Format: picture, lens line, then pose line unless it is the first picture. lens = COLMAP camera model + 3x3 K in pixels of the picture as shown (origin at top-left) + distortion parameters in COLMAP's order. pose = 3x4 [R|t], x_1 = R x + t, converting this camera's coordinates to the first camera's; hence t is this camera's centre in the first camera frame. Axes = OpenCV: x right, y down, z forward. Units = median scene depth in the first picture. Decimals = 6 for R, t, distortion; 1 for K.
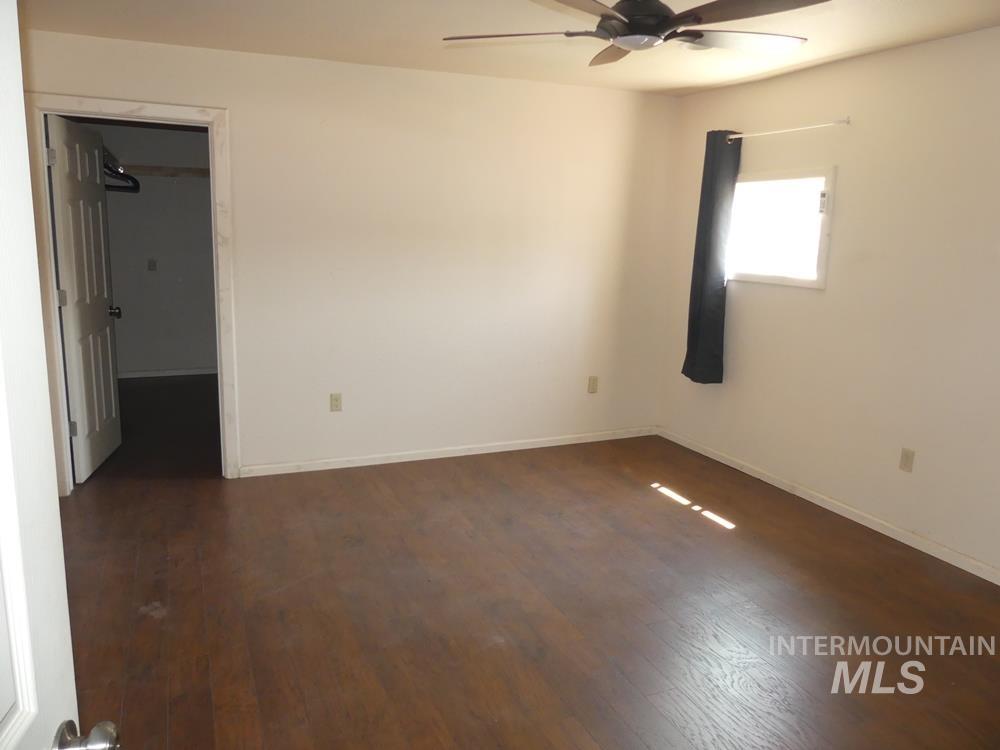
lens RADIAL K [[774.8, 0, 500.0], [0, 774.8, 375.0], [0, 0, 1]] dist [-0.009139, -0.007160]
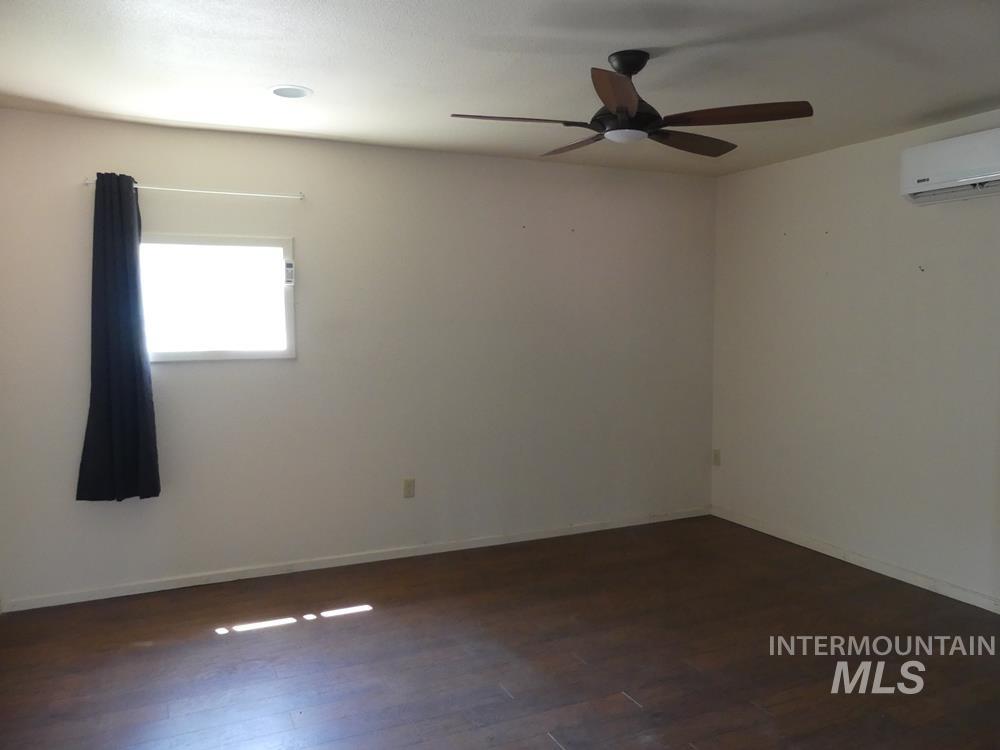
lens RADIAL K [[802.1, 0, 500.8], [0, 802.1, 389.6], [0, 0, 1]] dist [0.000627, 0.001166]
pose [[-0.044668, -0.134749, 0.989872, -0.623210], [0.176705, 0.974172, 0.140586, -0.169545], [-0.983250, 0.181195, -0.019704, 0.760305]]
